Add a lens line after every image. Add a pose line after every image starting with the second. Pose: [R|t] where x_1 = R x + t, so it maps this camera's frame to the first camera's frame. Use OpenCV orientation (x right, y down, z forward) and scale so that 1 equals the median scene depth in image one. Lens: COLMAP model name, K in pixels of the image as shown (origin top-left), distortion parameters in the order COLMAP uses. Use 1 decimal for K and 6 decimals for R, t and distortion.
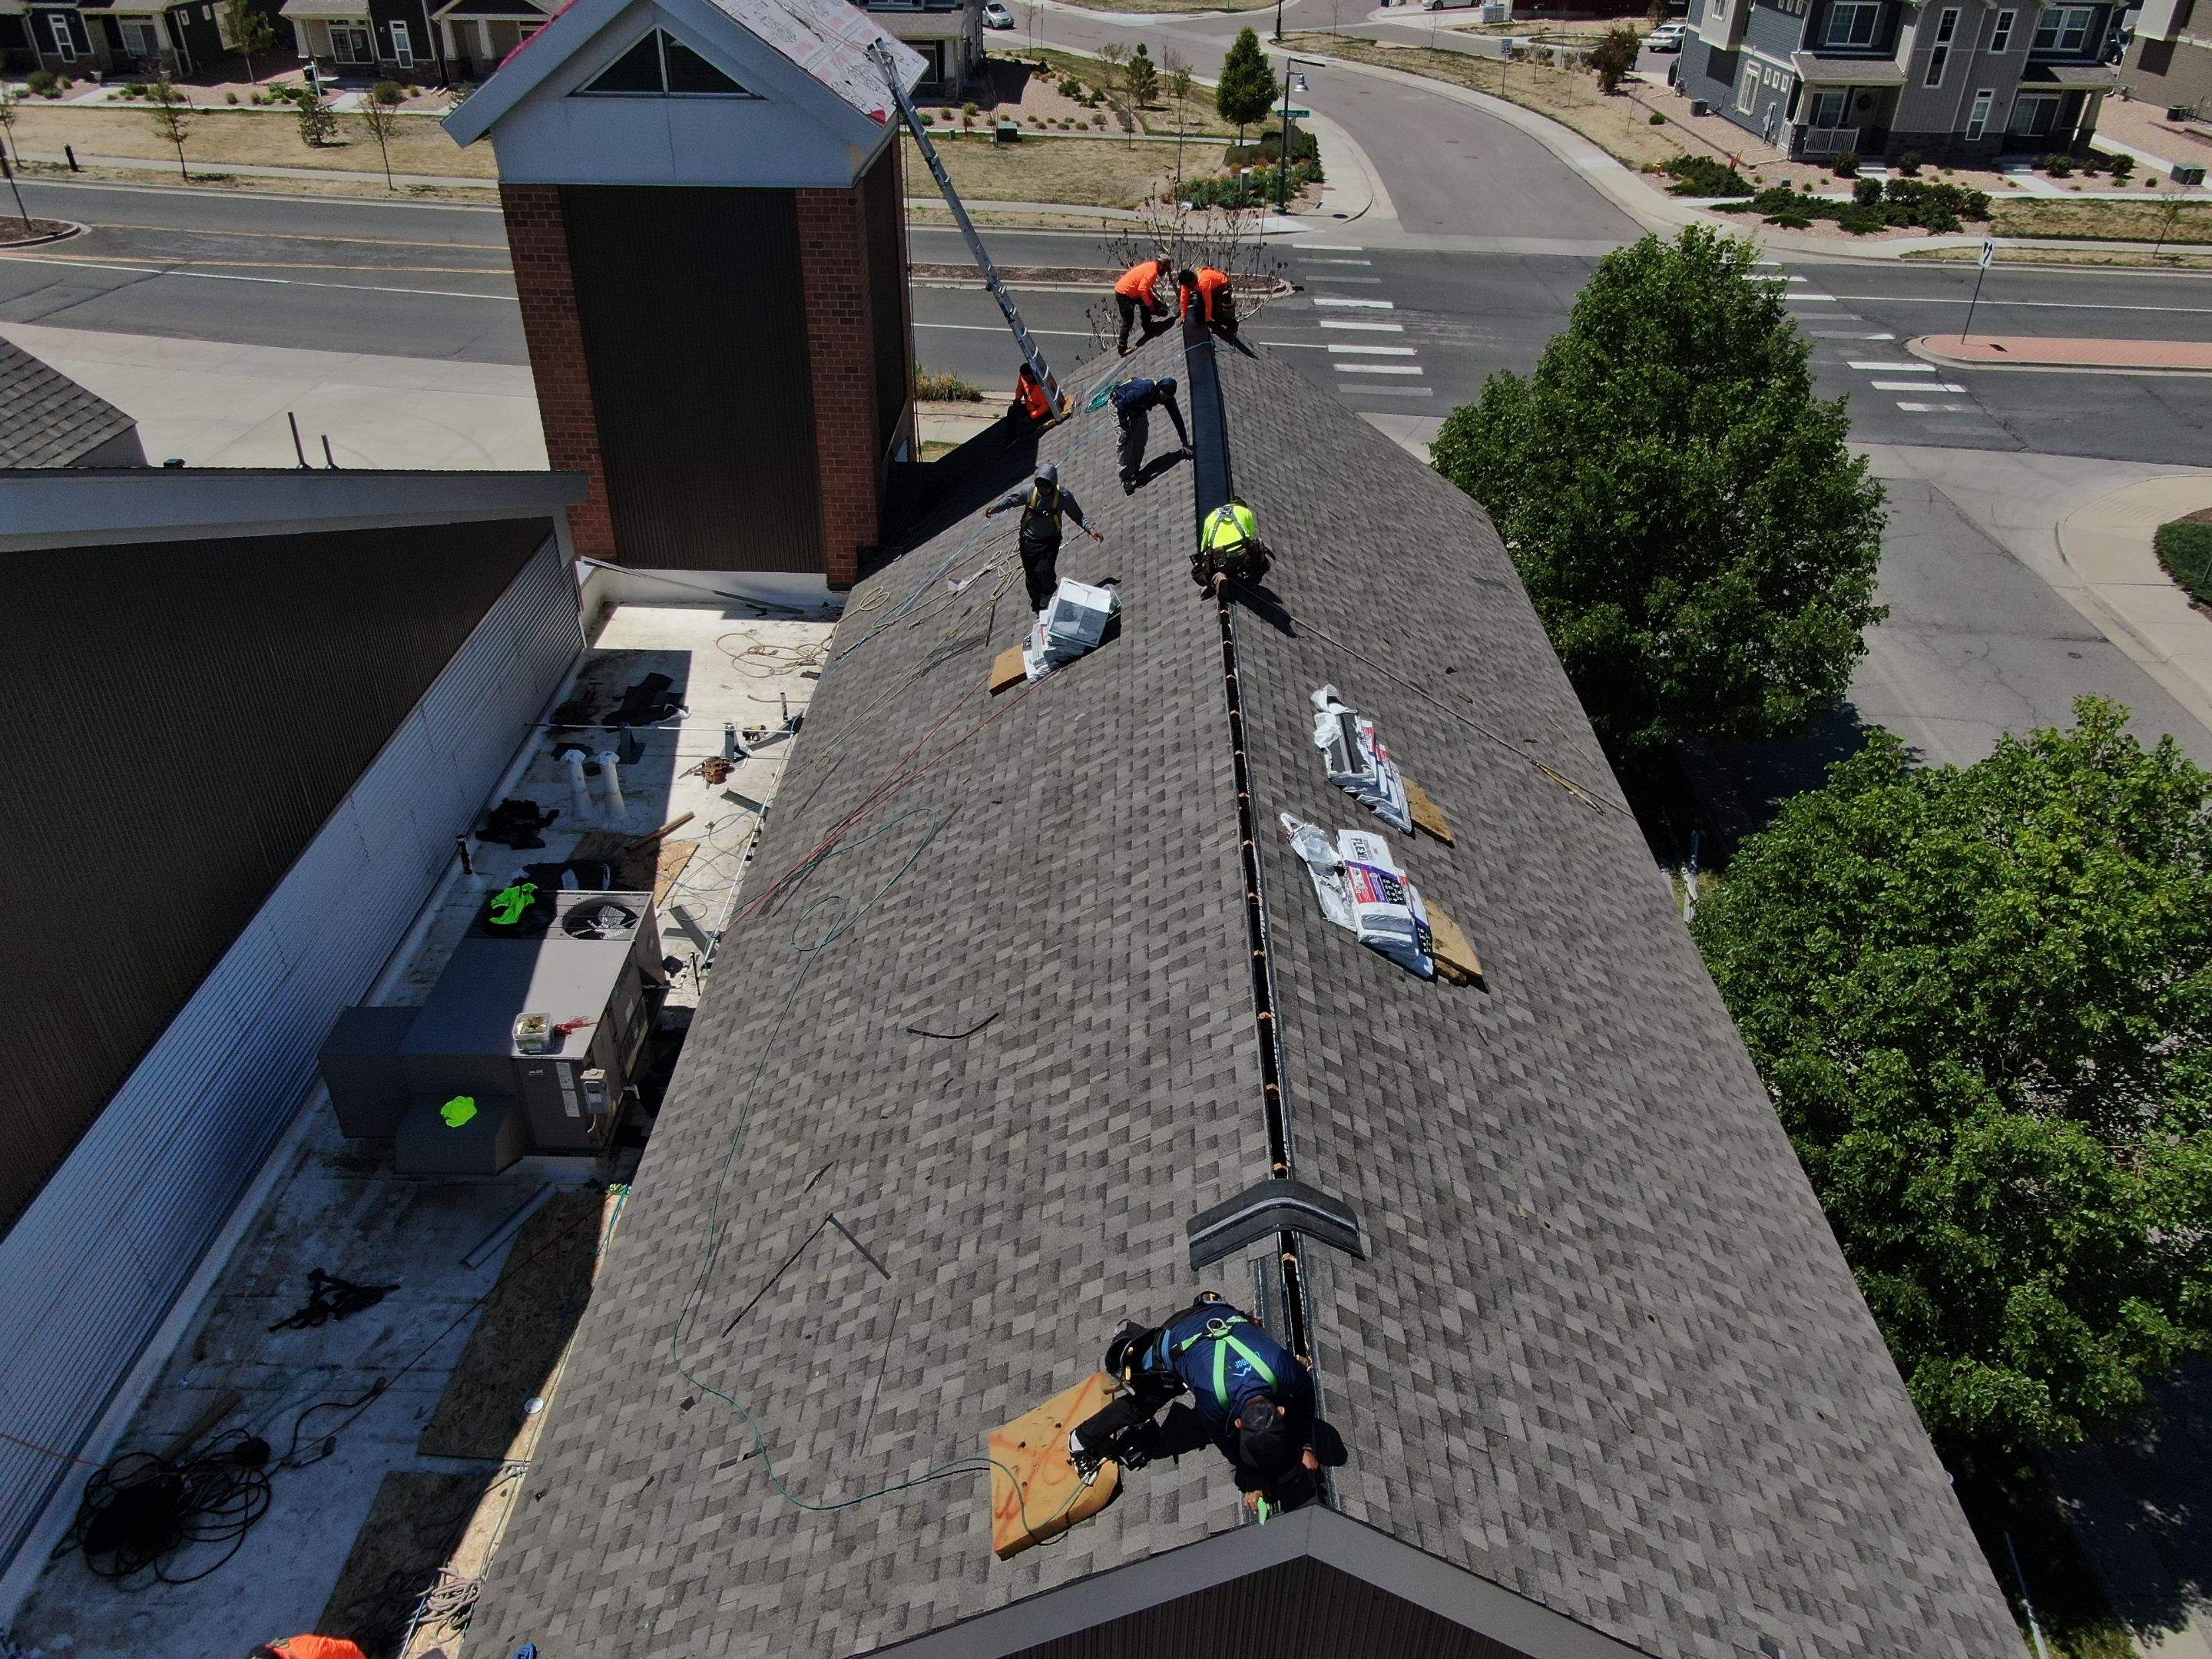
lens RADIAL K [[1593.7, 0, 1100.2], [0, 1593.7, 829.4], [0, 0, 1]] dist [-0.008957, 0.005005]
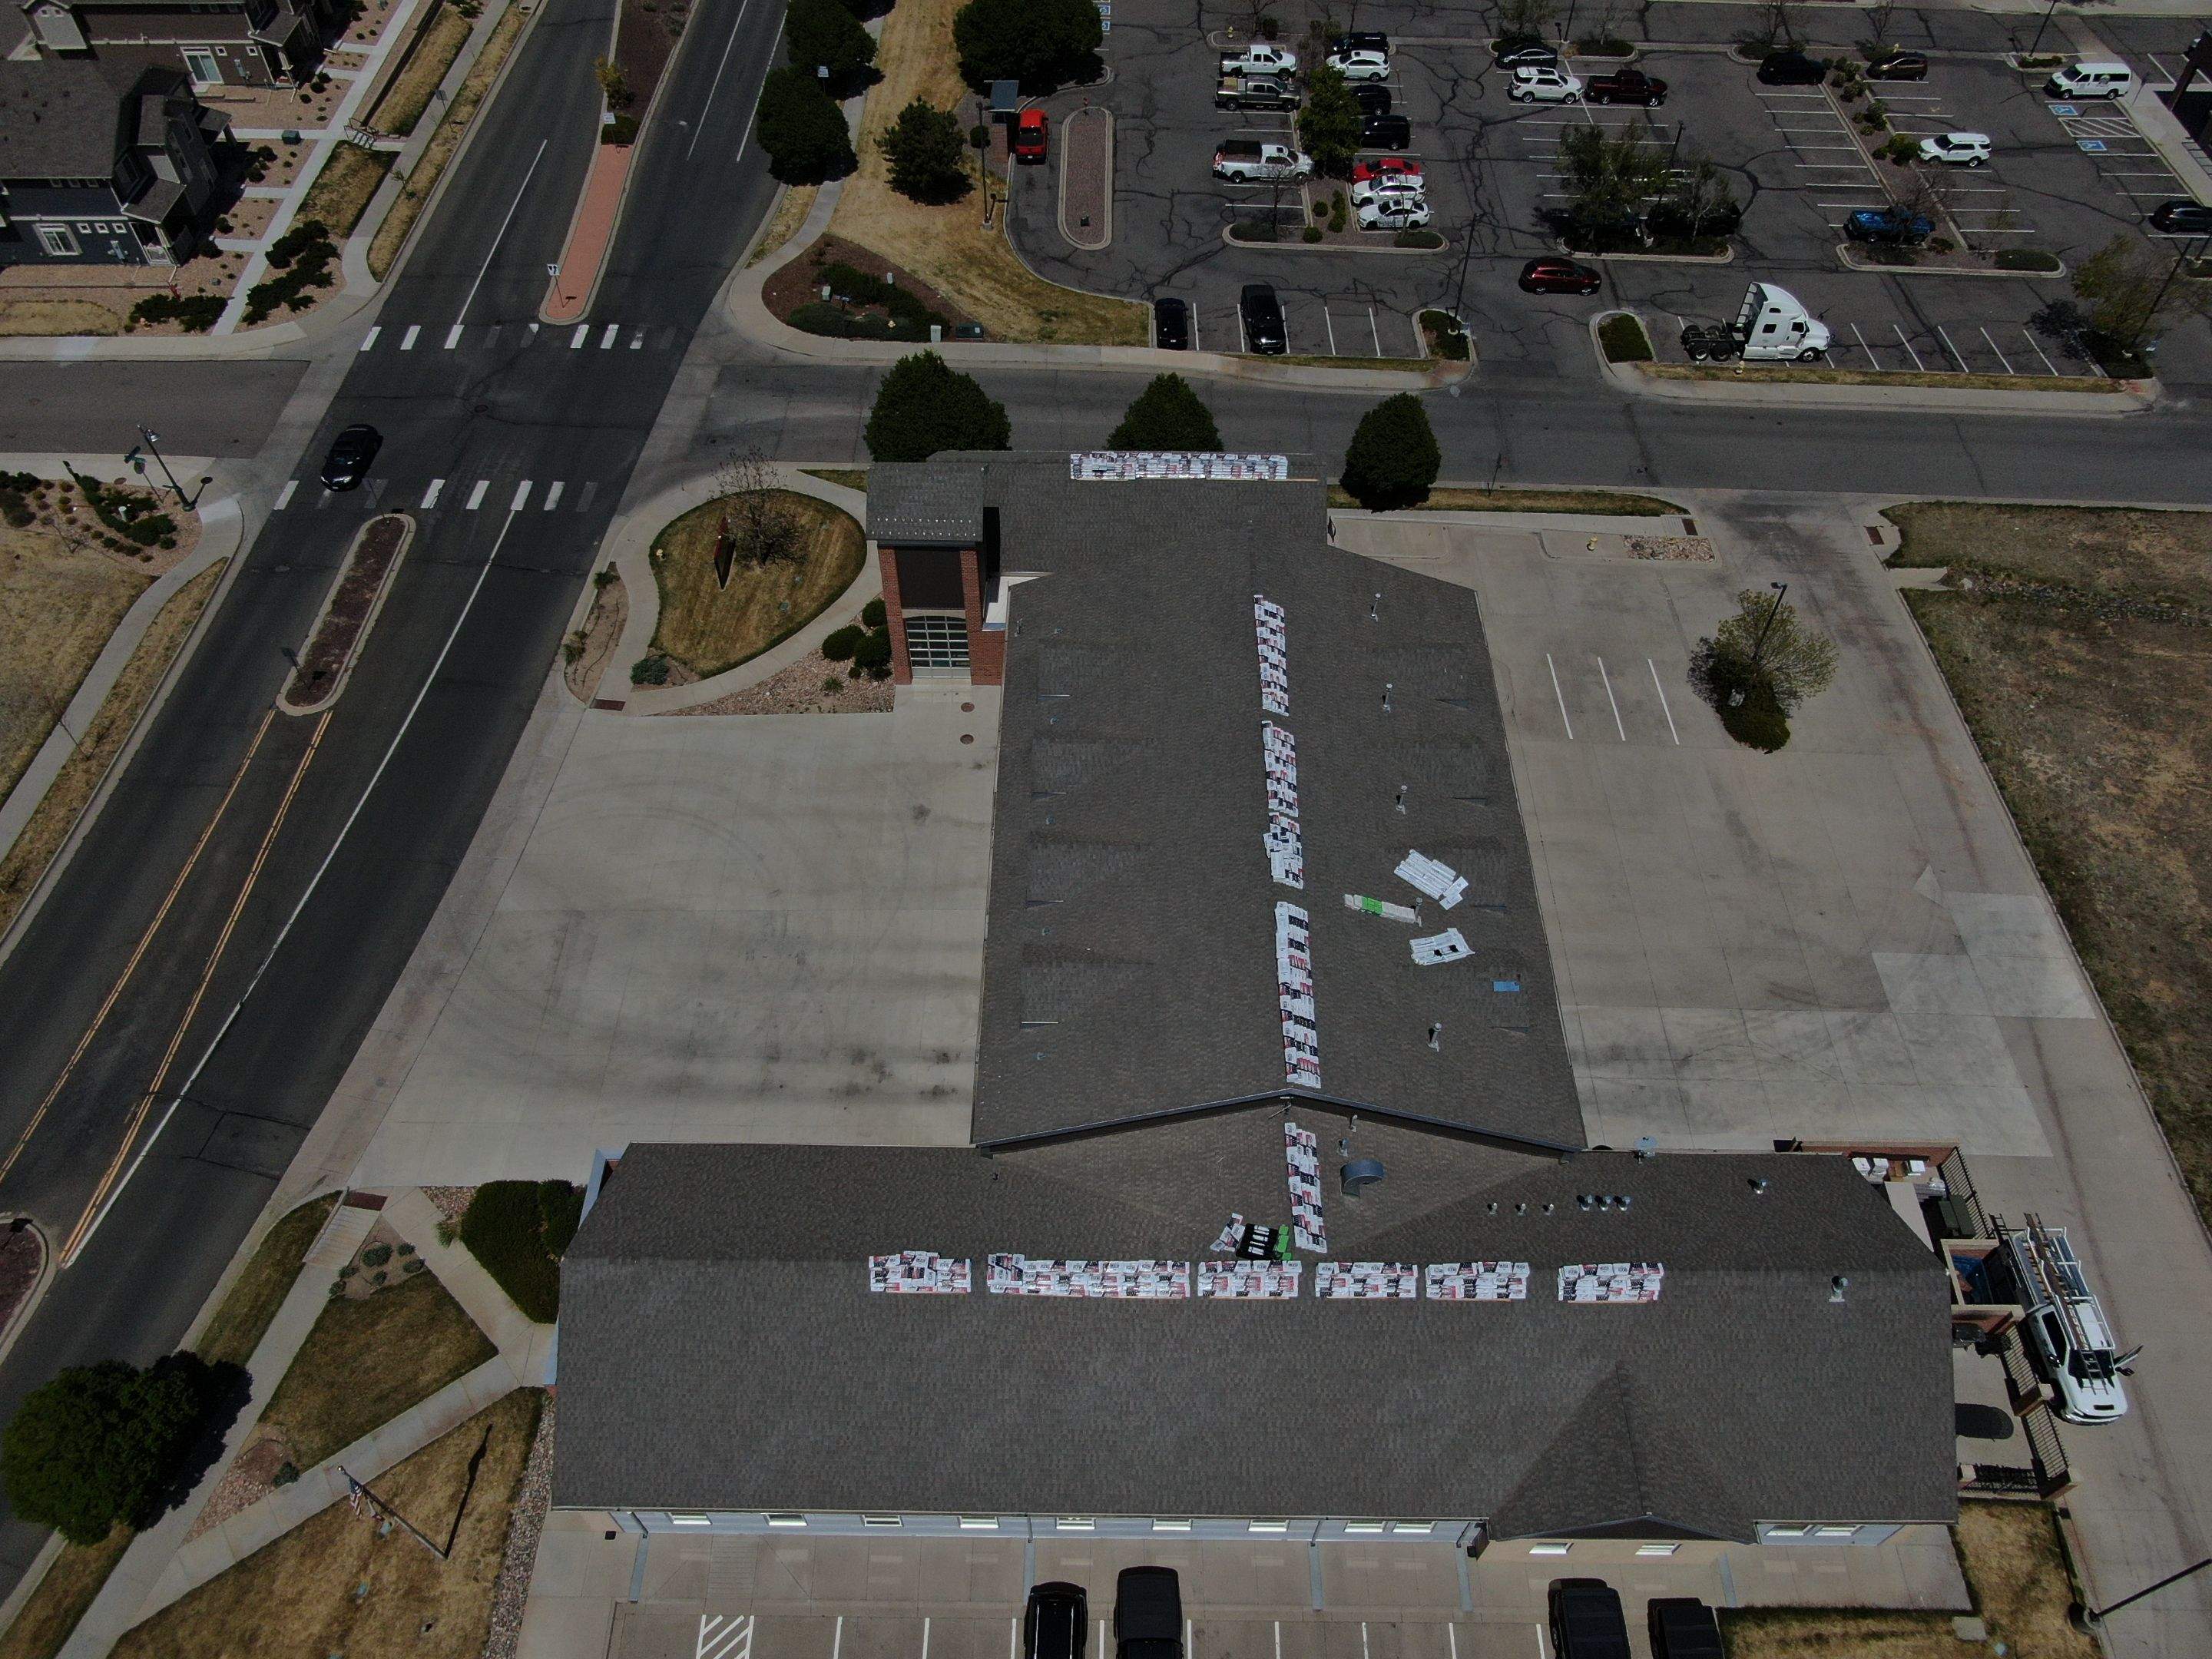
lens RADIAL K [[1597.4, 0, 1112.1], [0, 1597.4, 829.4], [0, 0, 1]] dist [-0.019535, 0.011031]
pose [[-0.022839, -0.783658, 0.620772, -0.923876], [0.538999, 0.513309, 0.667828, -0.681975], [-0.841997, 0.349848, 0.410667, -0.150854]]
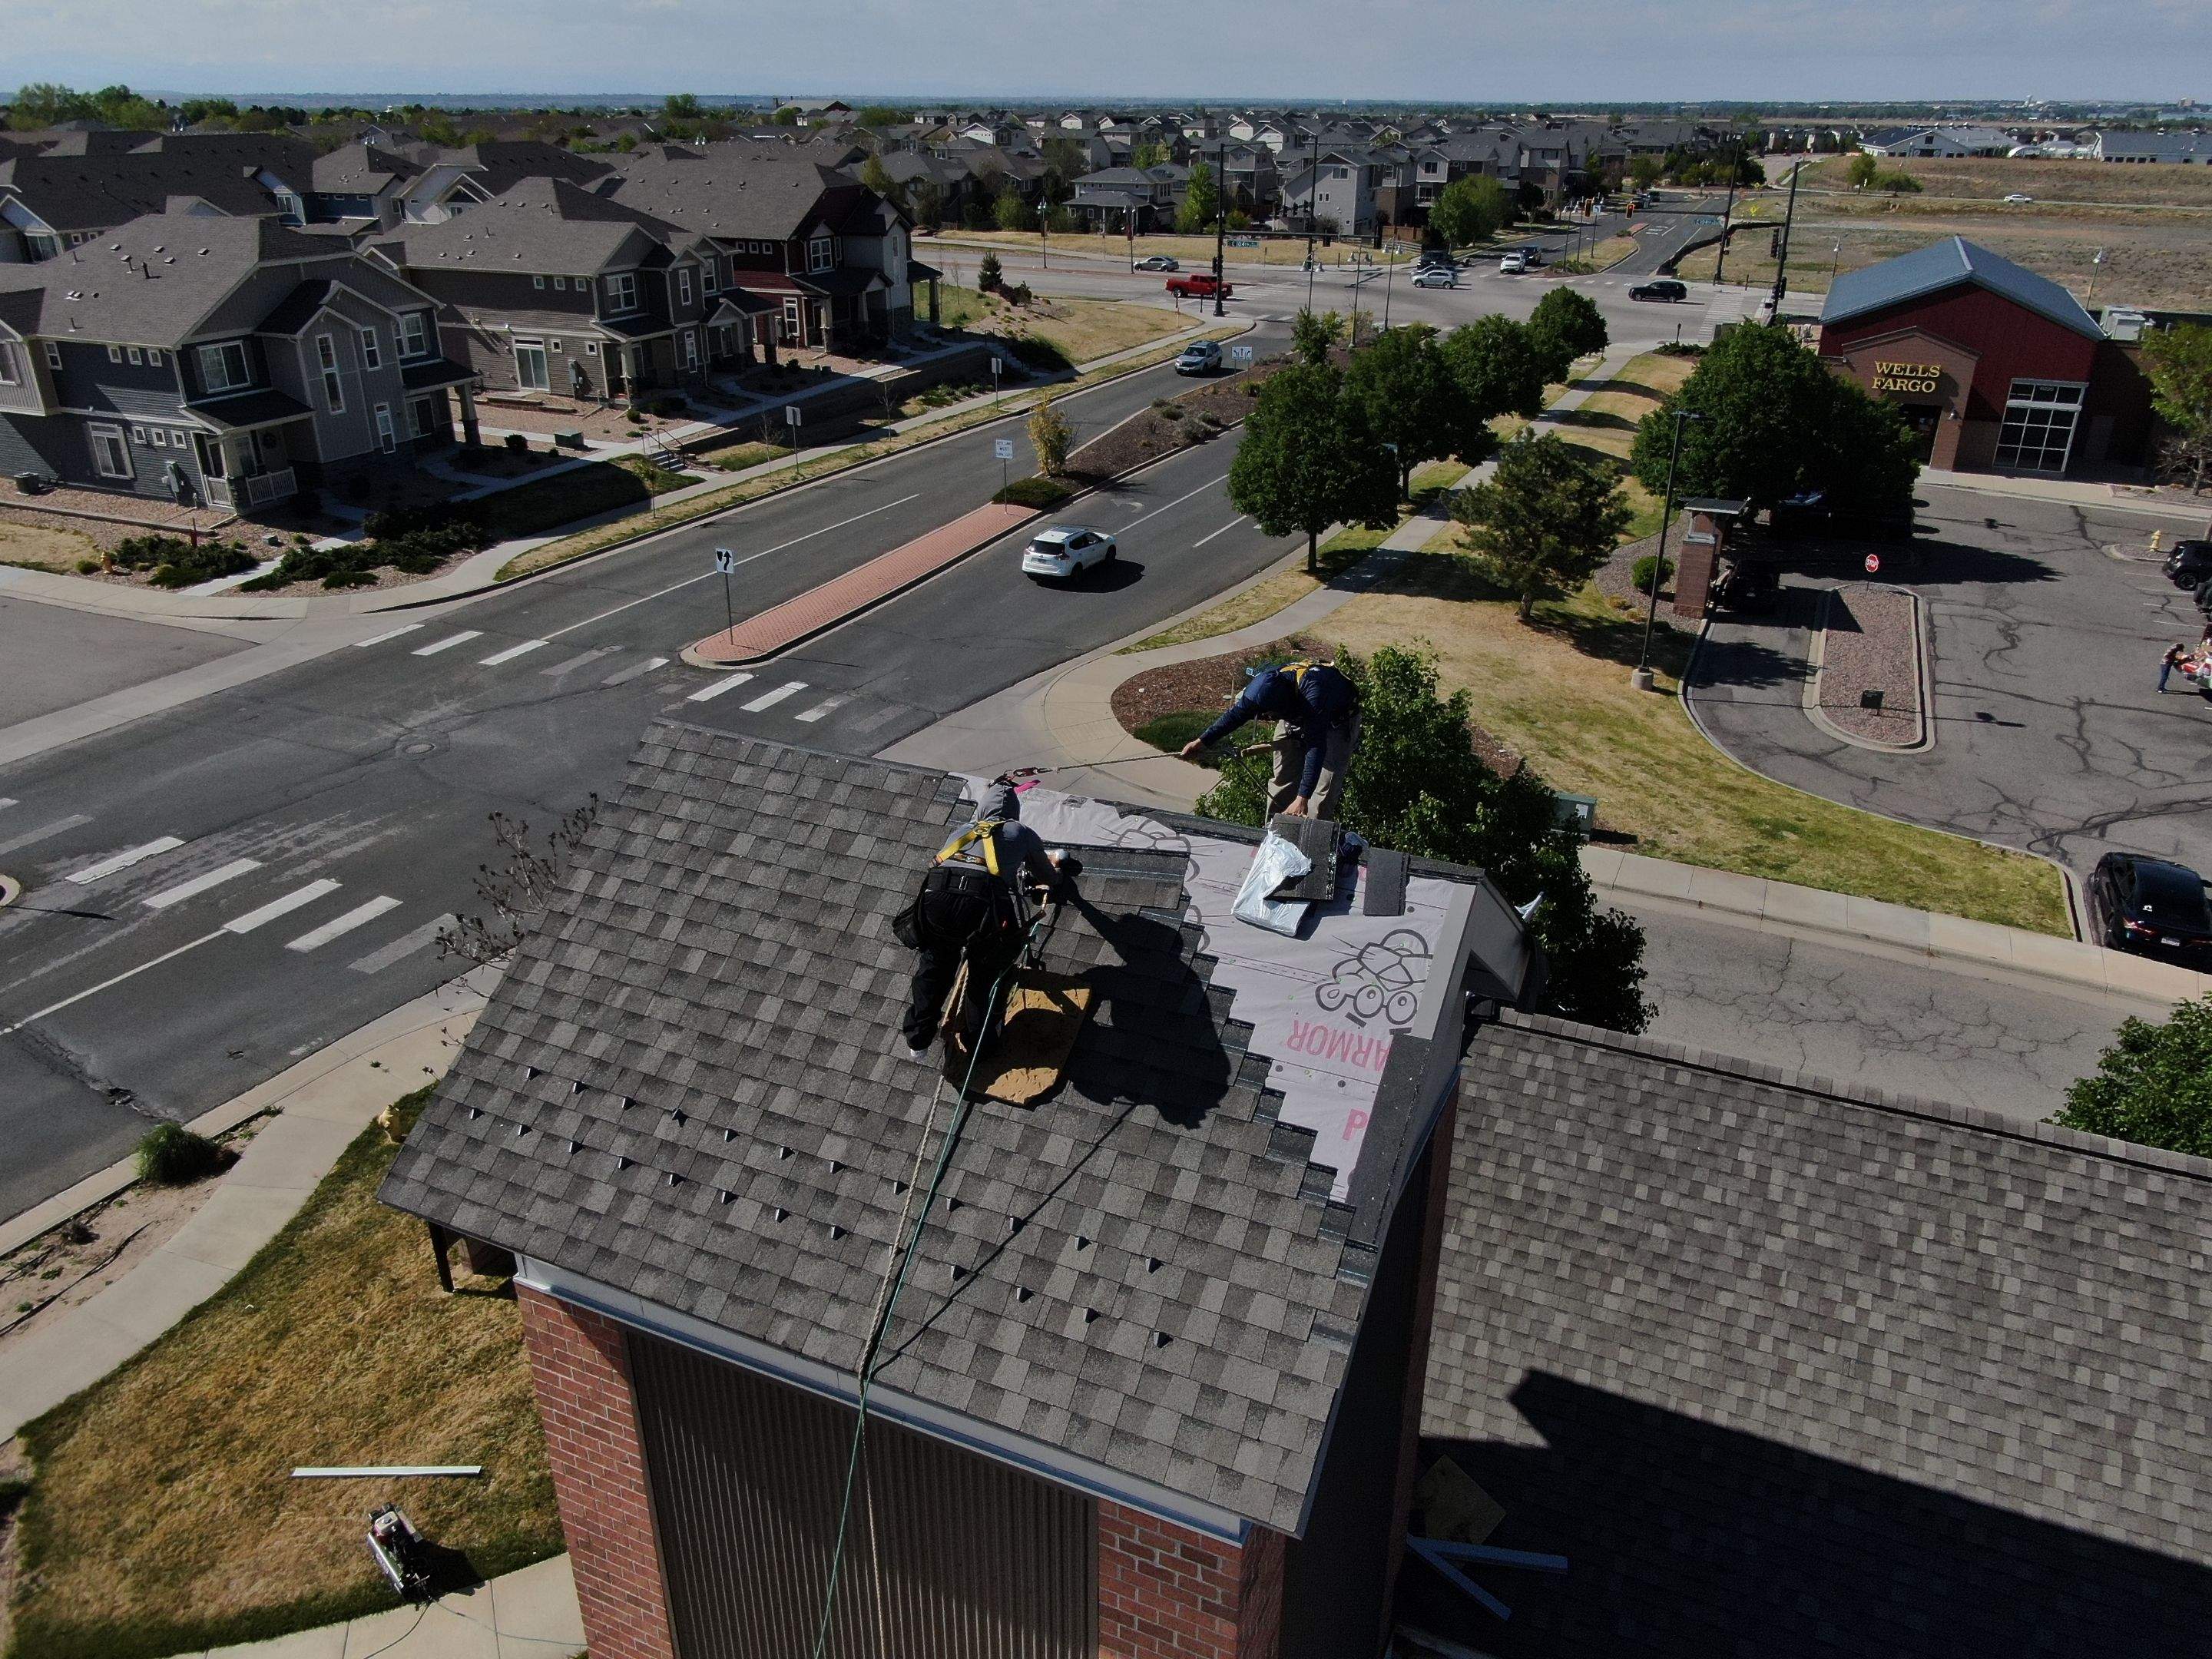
lens RADIAL K [[1595.3, 0, 1106.0], [0, 1595.3, 829.5], [0, 0, 1]] dist [-0.020066, 0.009931]
pose [[0.386052, -0.398957, 0.831744, -0.189870], [0.504691, 0.846077, 0.171581, -0.184970], [-0.772173, 0.353534, 0.527980, 0.227232]]
